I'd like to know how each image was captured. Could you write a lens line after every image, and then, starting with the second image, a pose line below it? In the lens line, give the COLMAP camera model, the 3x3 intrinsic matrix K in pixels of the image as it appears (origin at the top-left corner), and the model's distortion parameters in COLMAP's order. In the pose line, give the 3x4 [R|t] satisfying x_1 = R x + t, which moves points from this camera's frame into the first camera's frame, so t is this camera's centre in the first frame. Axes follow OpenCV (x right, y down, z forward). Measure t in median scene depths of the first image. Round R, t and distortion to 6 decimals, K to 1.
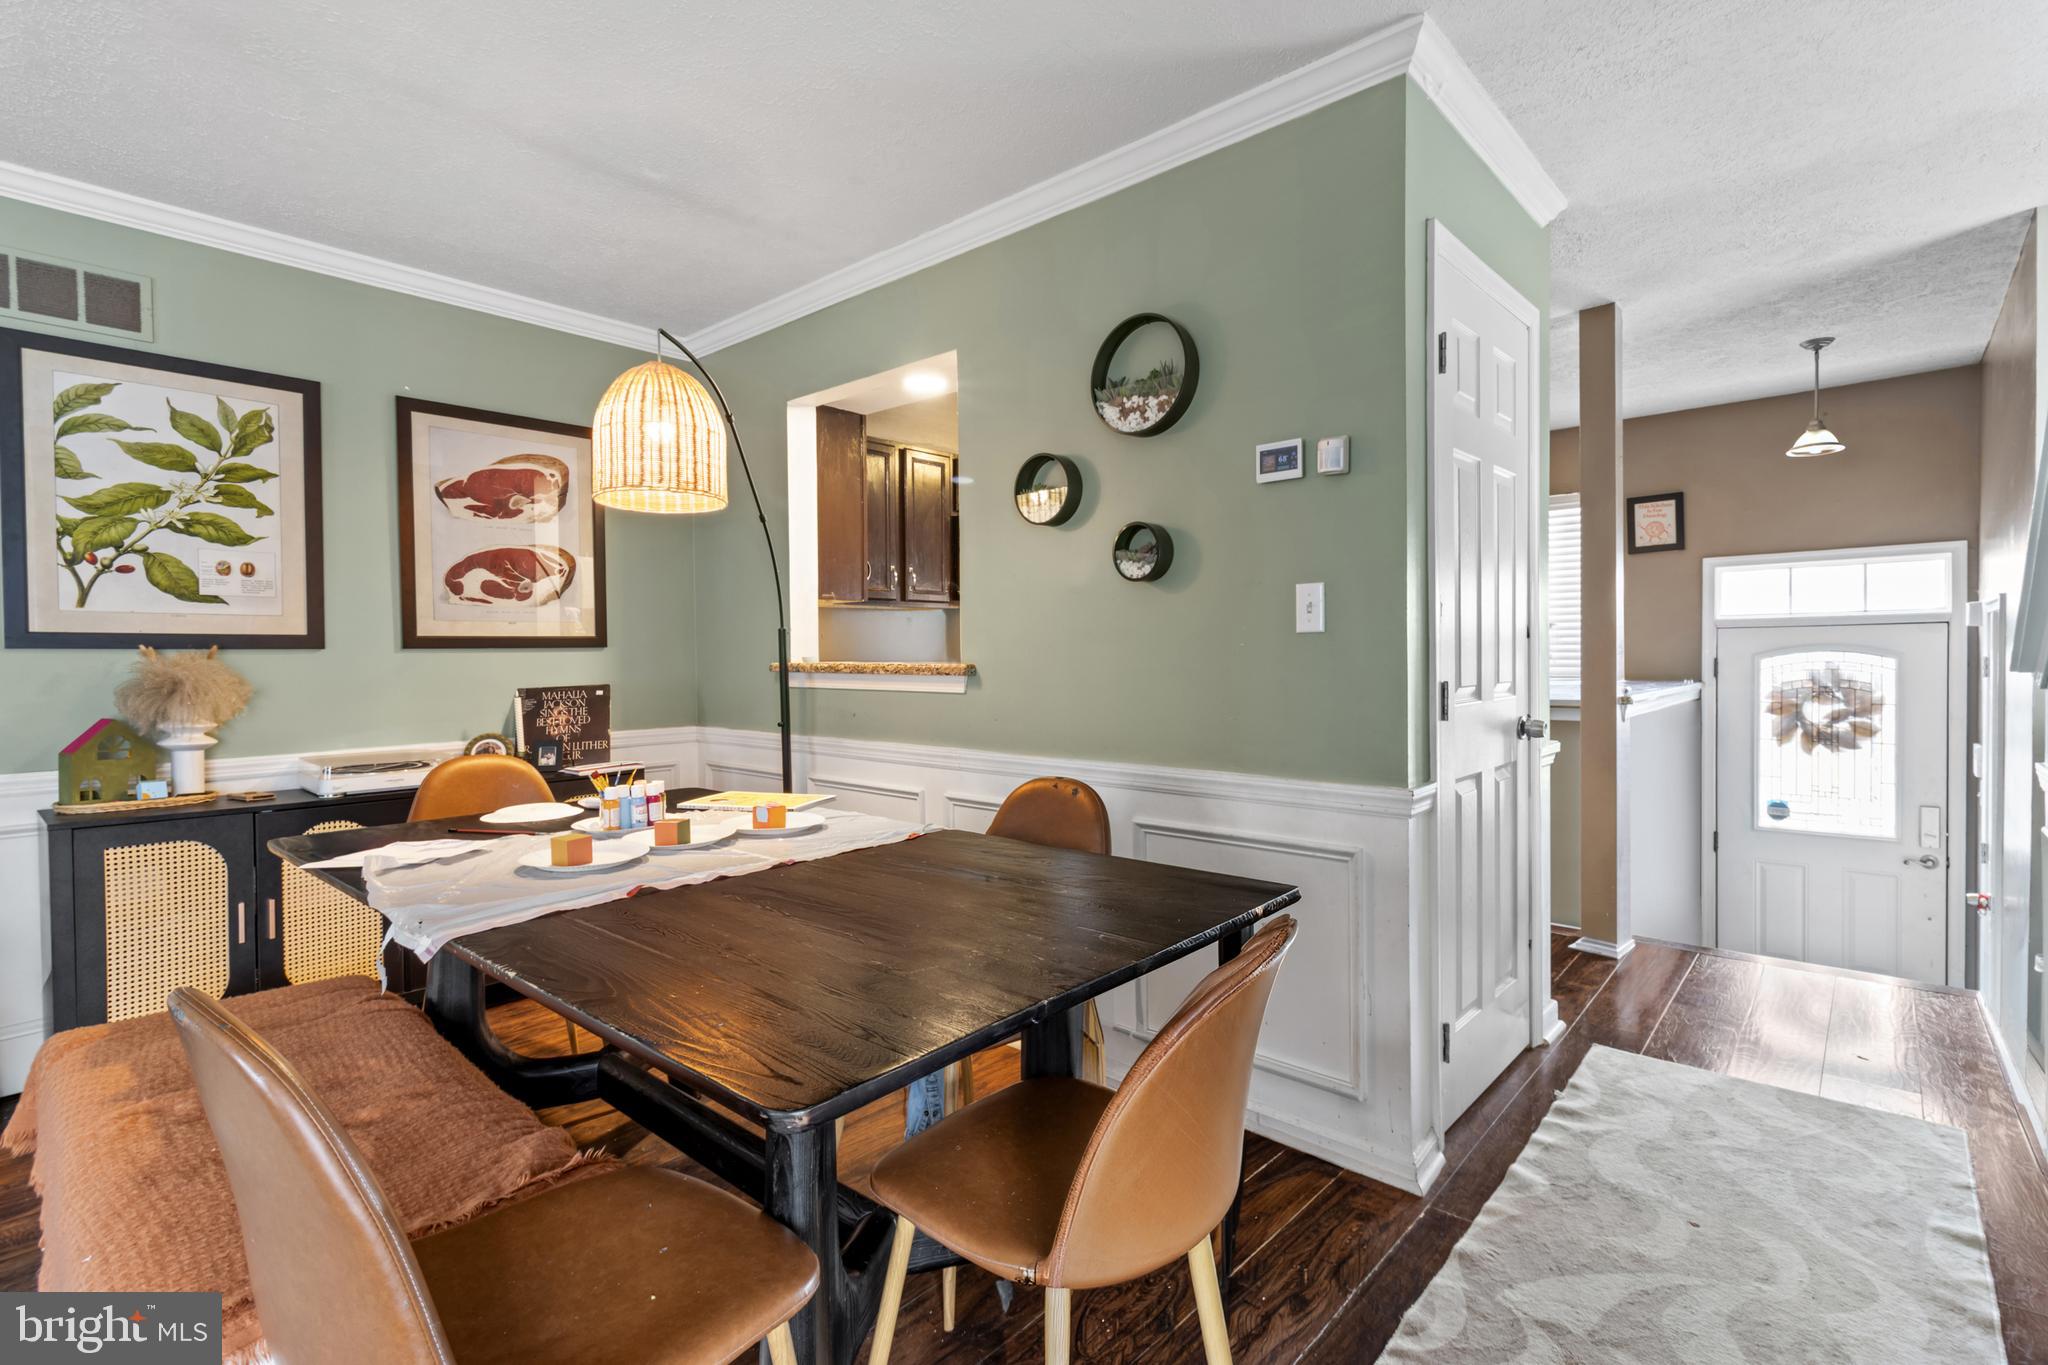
lens RADIAL K [[954.5, 0, 1026.3], [0, 954.5, 670.6], [0, 0, 1]] dist [0.008066, 0.000690]
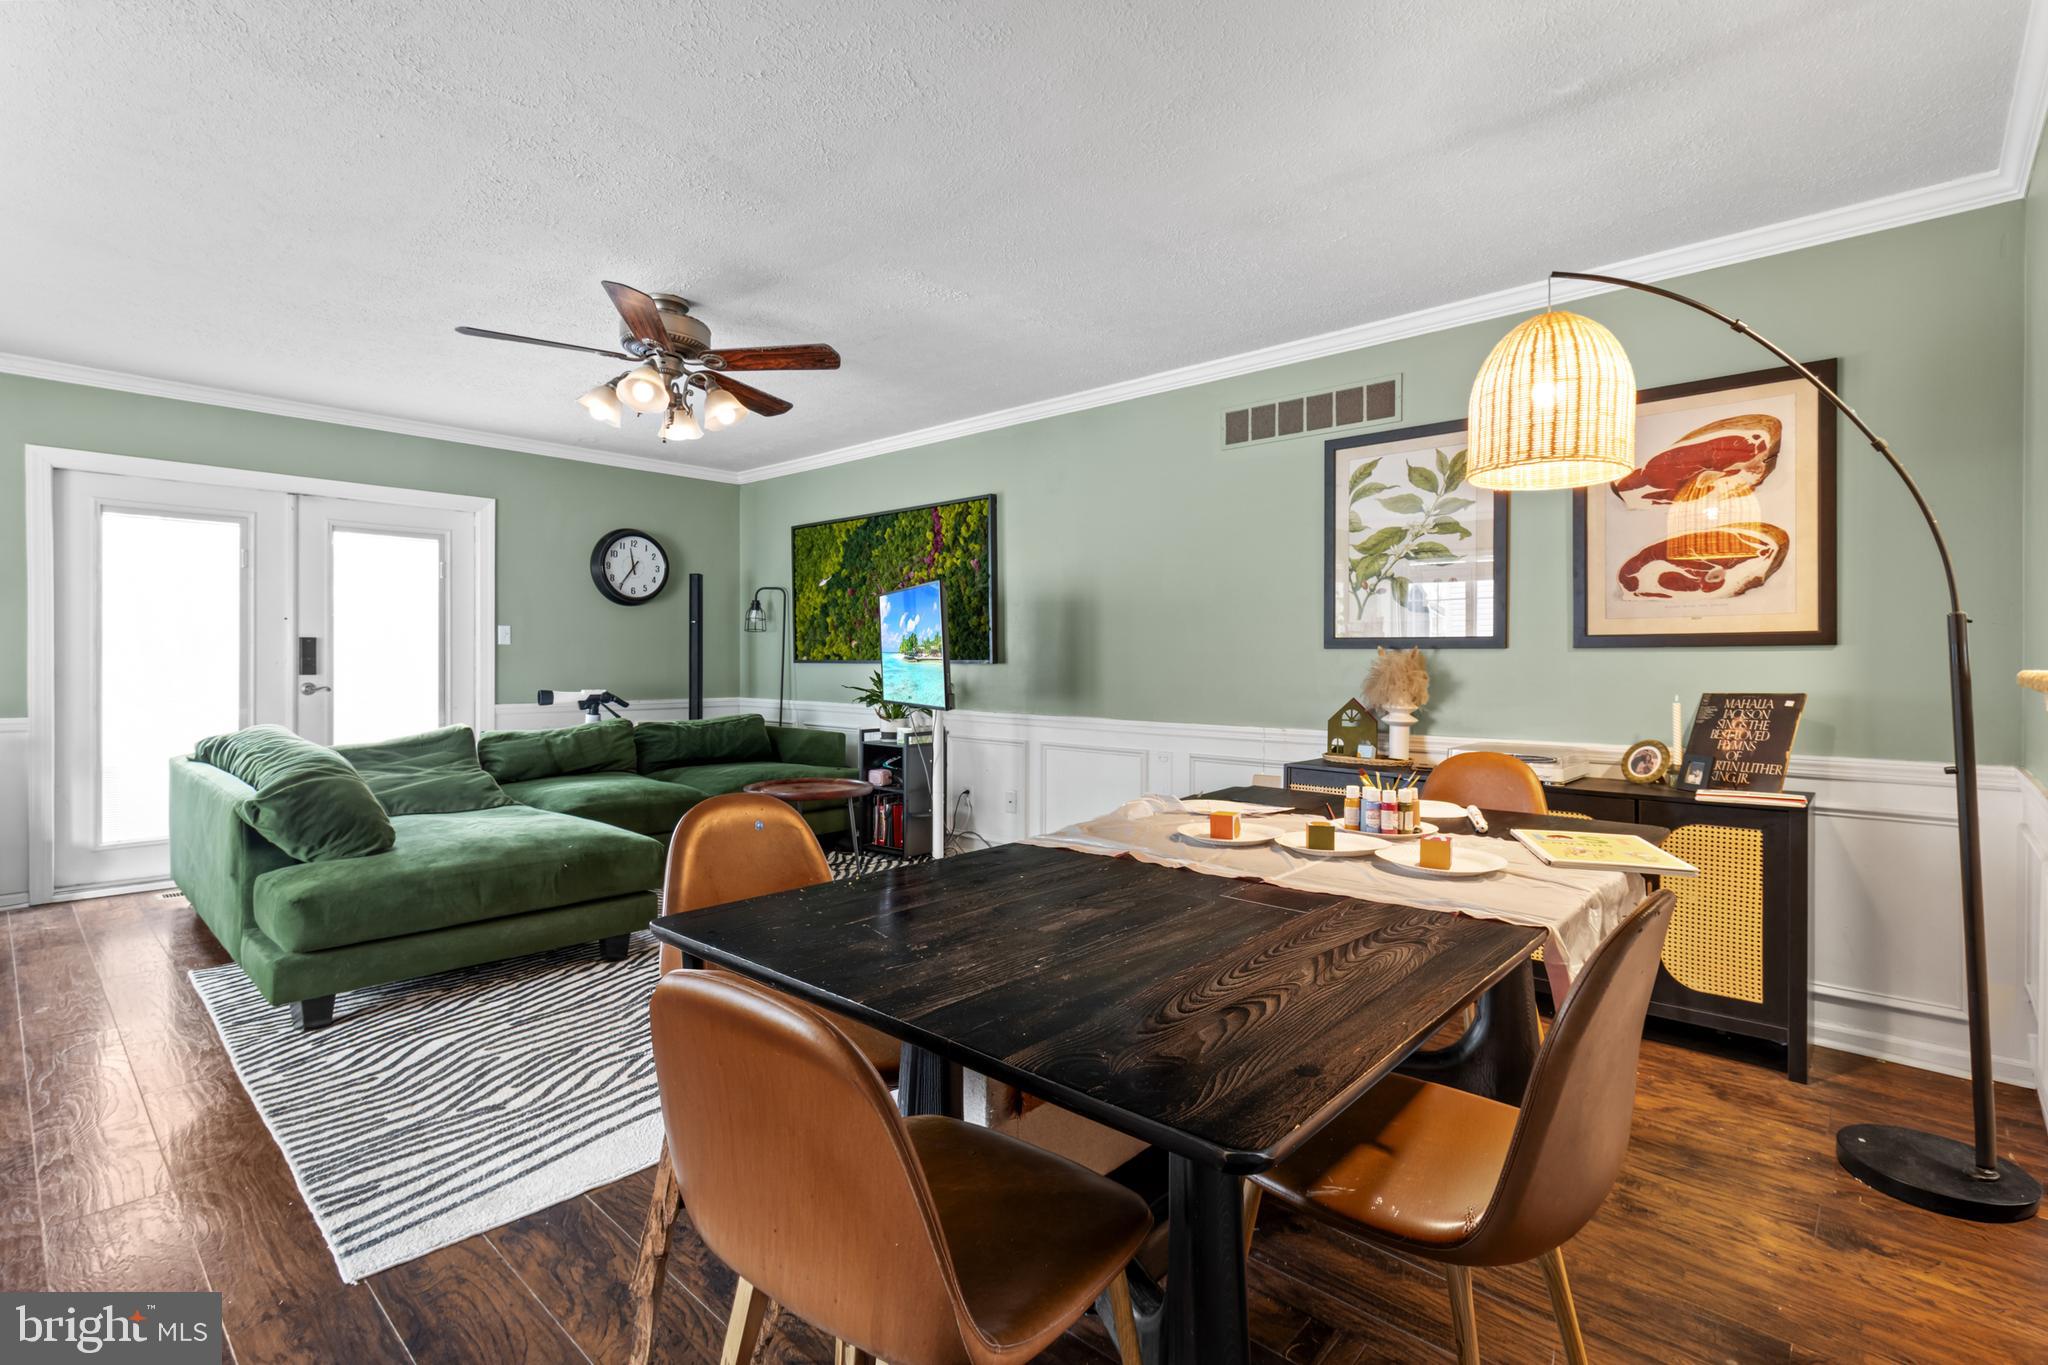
lens RADIAL K [[949.2, 0, 1031.7], [0, 949.2, 659.1], [0, 0, 1]] dist [0.002298, 0.001215]
pose [[-0.009839, 0.010772, -0.999894, 0.358187], [-0.020325, 0.999733, 0.010971, -0.009779], [0.999745, 0.020431, -0.009618, 0.419410]]
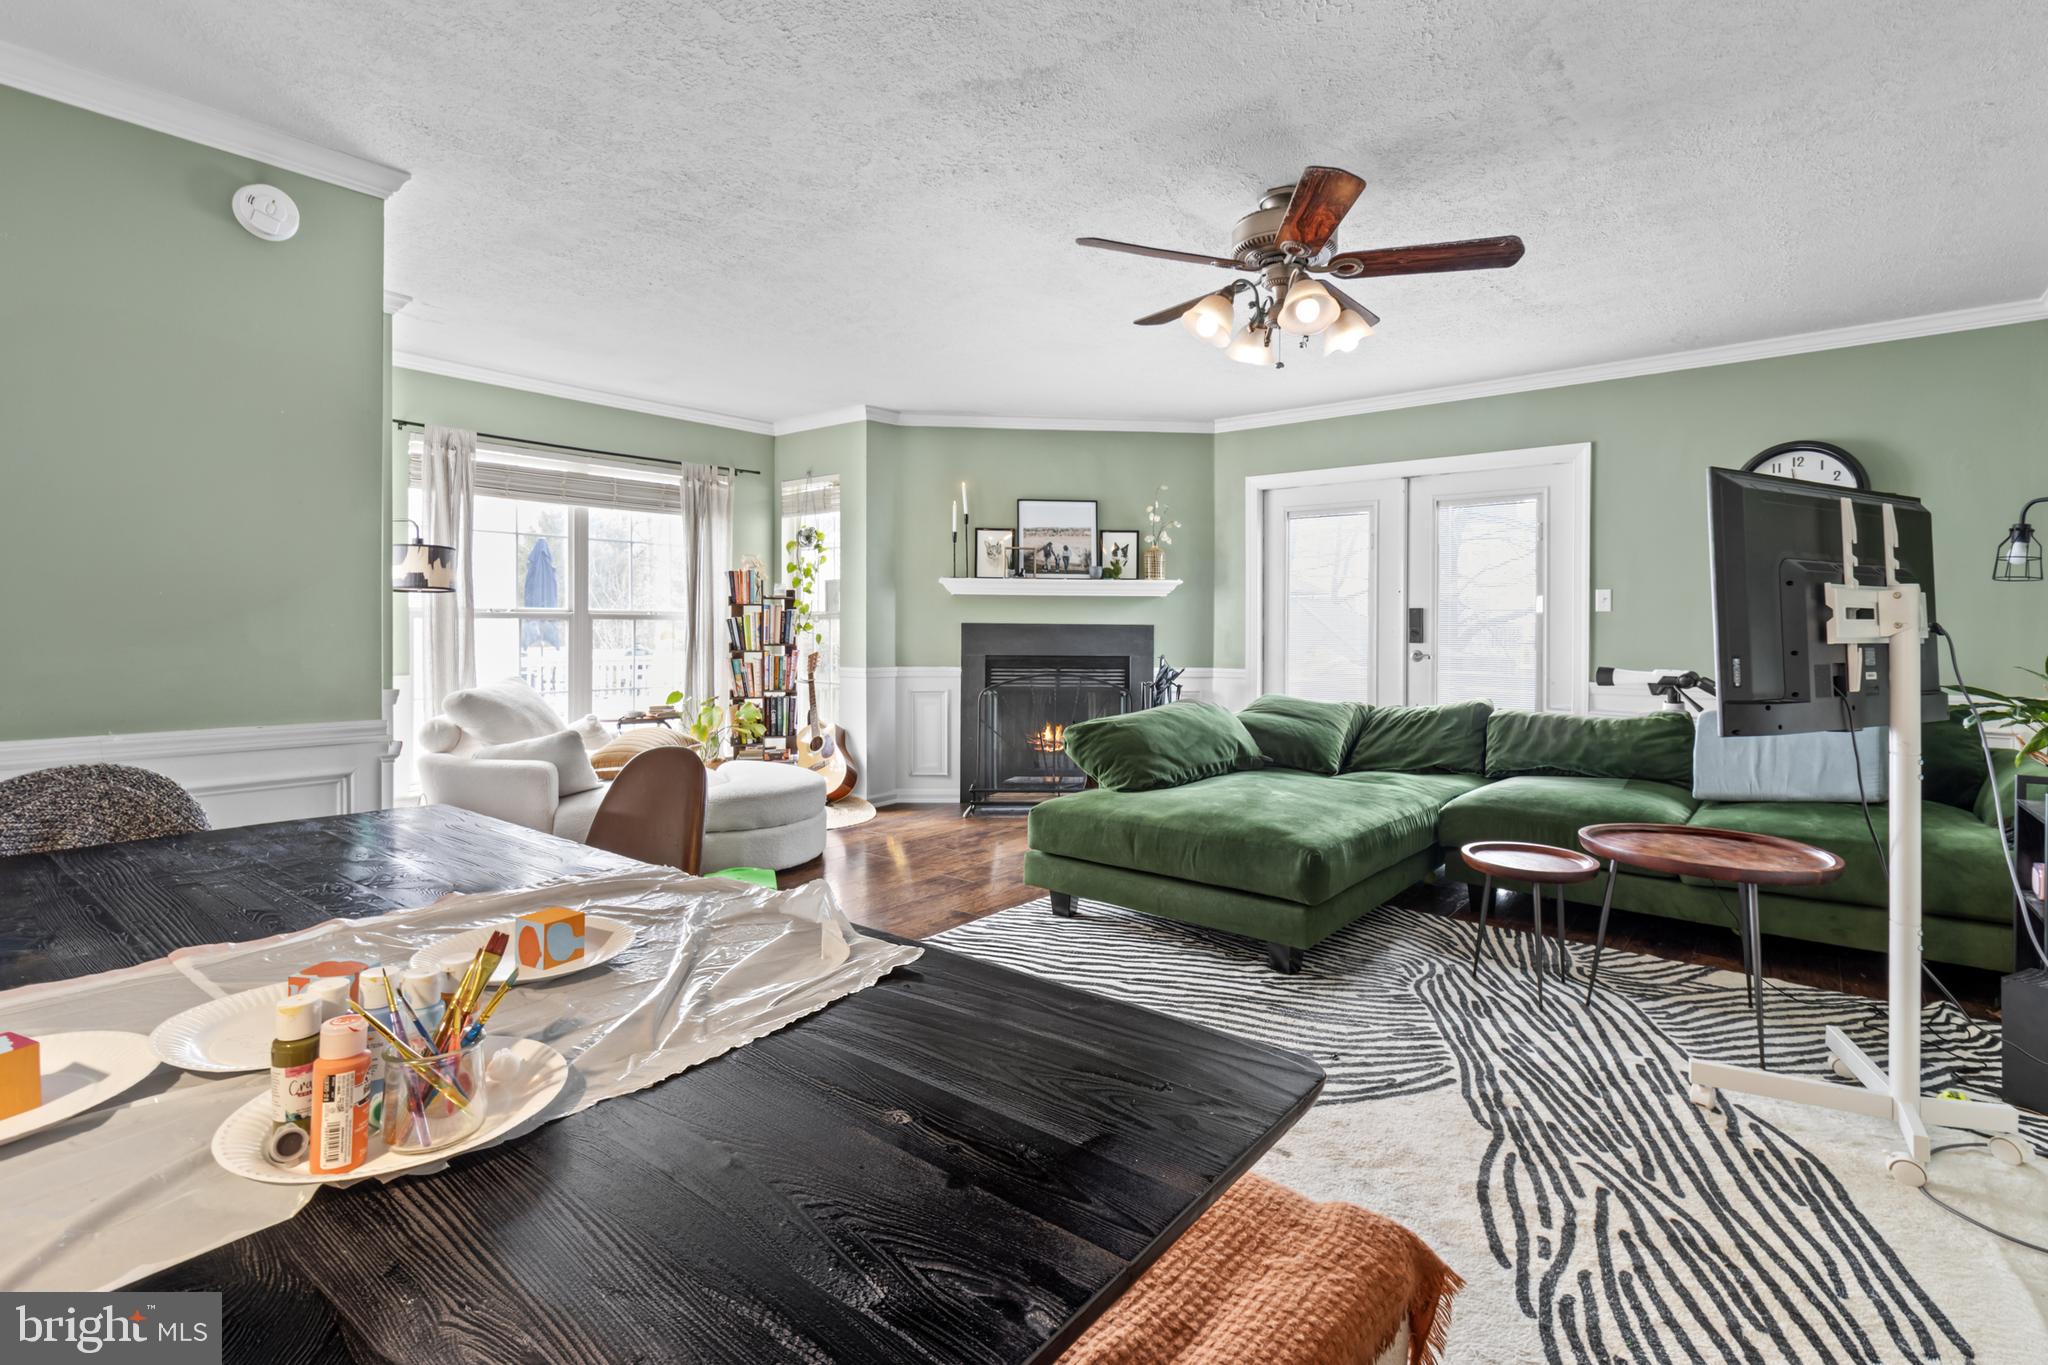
lens RADIAL K [[964.0, 0, 1026.0], [0, 964.0, 631.7], [0, 0, 1]] dist [0.001412, 0.000045]
pose [[-0.998576, 0.007696, -0.052786, -0.398735], [0.006407, 0.999678, 0.024546, -0.009180], [0.052958, 0.024173, -0.998304, 0.874774]]
